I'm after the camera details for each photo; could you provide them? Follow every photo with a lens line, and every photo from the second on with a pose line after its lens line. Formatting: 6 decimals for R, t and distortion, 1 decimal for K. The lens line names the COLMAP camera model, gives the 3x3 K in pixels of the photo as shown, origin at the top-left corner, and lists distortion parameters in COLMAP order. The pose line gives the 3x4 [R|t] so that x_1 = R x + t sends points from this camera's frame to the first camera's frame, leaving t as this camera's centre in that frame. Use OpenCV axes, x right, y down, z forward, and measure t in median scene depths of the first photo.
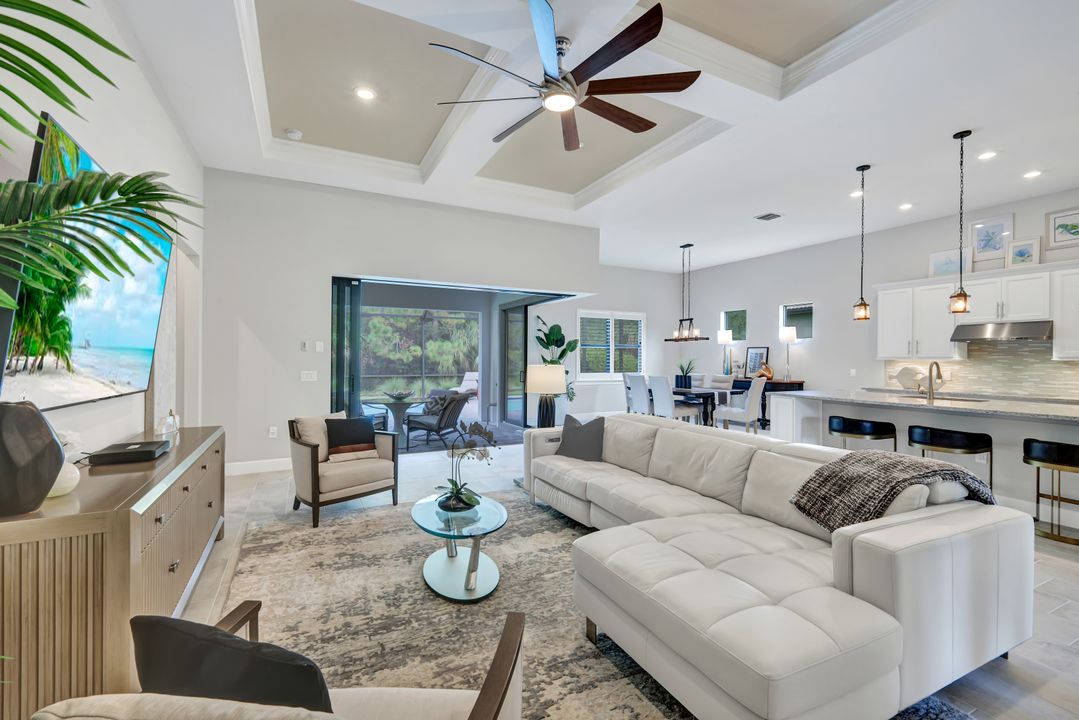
lens RADIAL K [[470.6, 0, 540.0], [0, 470.6, 360.6], [0, 0, 1]] dist [0.001754, 0.000216]
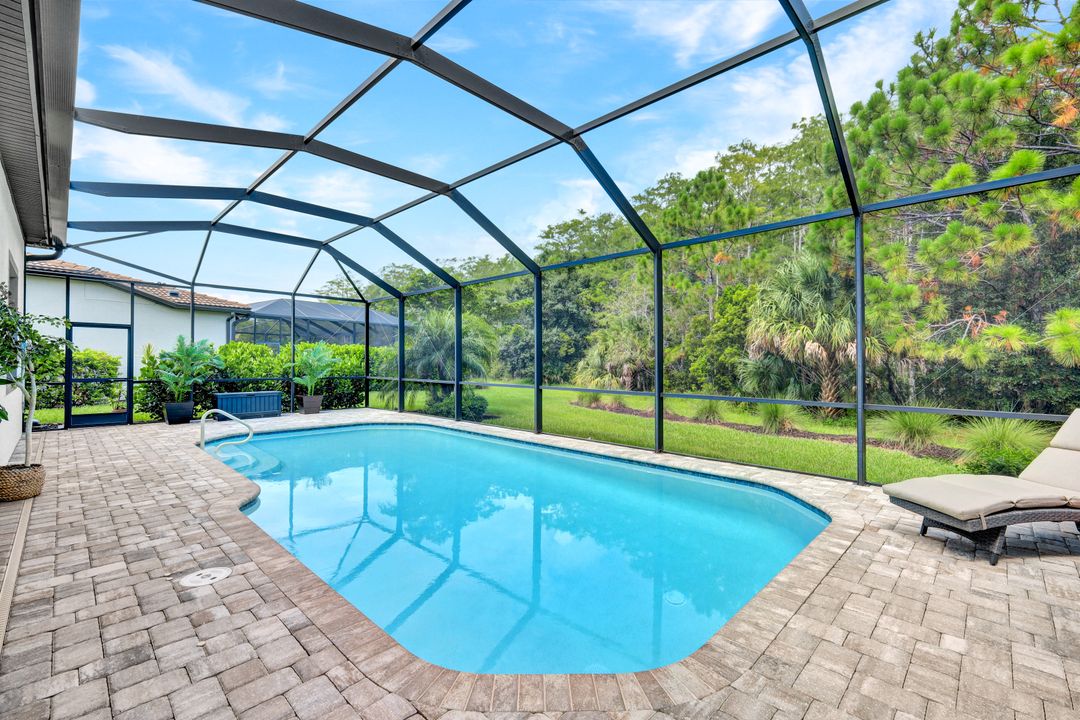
lens RADIAL K [[471.0, 0, 540.5], [0, 471.0, 360.6], [0, 0, 1]] dist [0.001754, 0.000216]
pose [[0.326460, -0.009064, -0.945167, -0.066541], [-0.007969, 0.999892, -0.012341, 0.014189], [0.945177, 0.011561, 0.326353, 1.445901]]
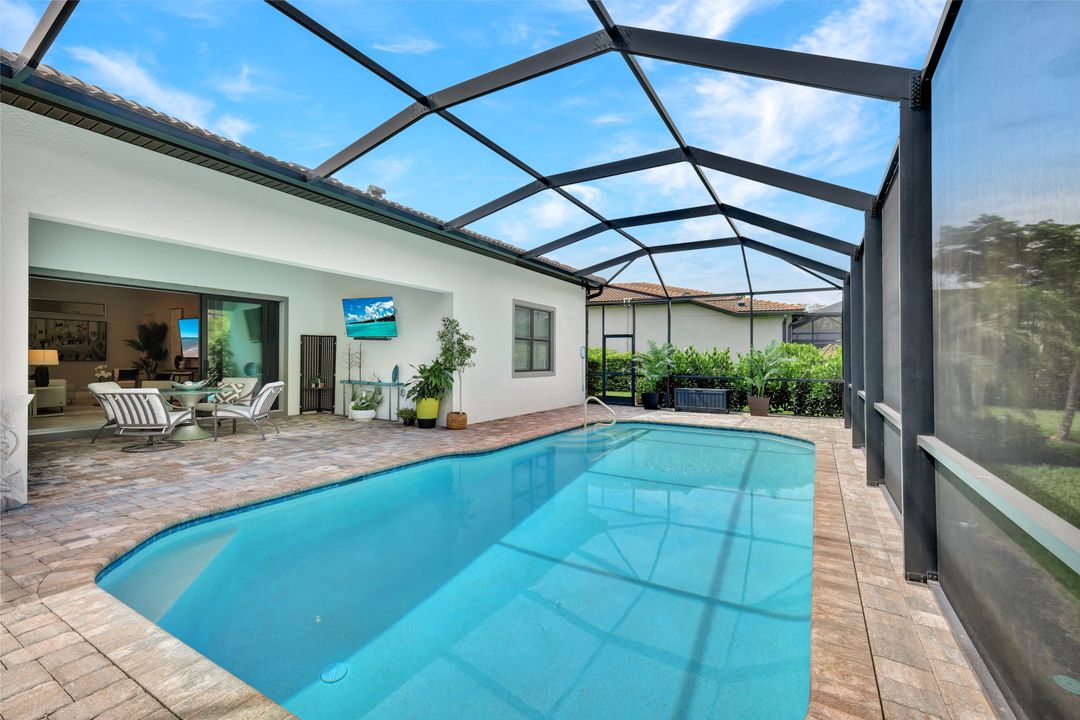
lens RADIAL K [[471.3, 0, 541.4], [0, 471.3, 355.4], [0, 0, 1]] dist [0.001404, -0.000268]
pose [[-0.843219, -0.018159, -0.537263, -0.352436], [-0.016735, 0.999832, -0.007528, 0.008276], [0.537309, 0.002643, -0.843381, 2.026055]]
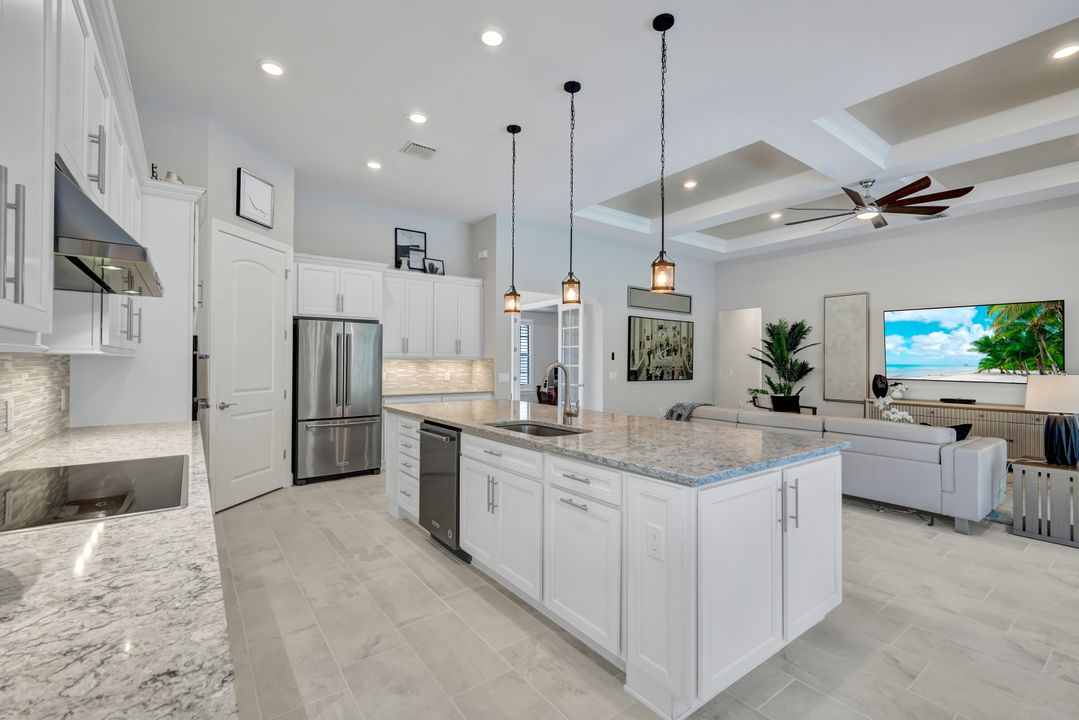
lens RADIAL K [[470.6, 0, 540.0], [0, 470.6, 360.6], [0, 0, 1]] dist [0.001754, 0.000216]
pose [[-0.985496, -0.014389, -0.169085, 0.550451], [-0.014972, 0.999886, 0.002171, -0.001173], [0.169034, 0.004671, -0.985599, 0.901508]]
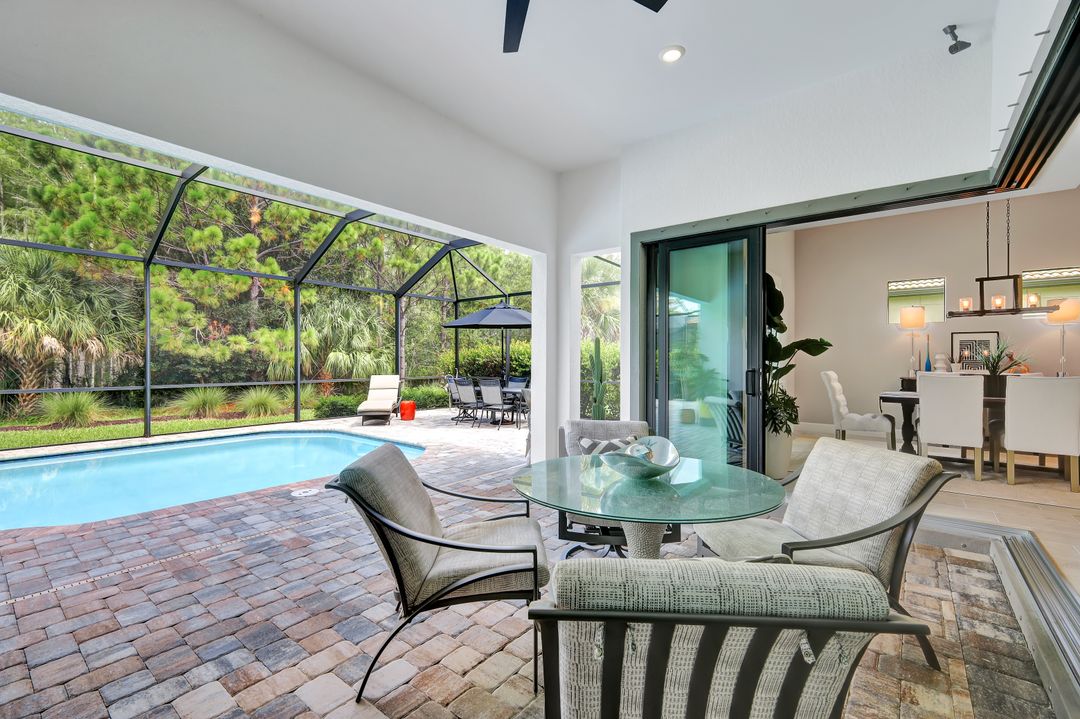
lens RADIAL K [[471.0, 0, 540.5], [0, 471.0, 360.1], [0, 0, 1]] dist [0.001754, 0.000216]
pose [[0.910081, -0.006178, 0.414383, -0.434214], [0.006510, 0.999979, 0.000612, 0.011274], [-0.414378, 0.002141, 0.910102, 0.721980]]
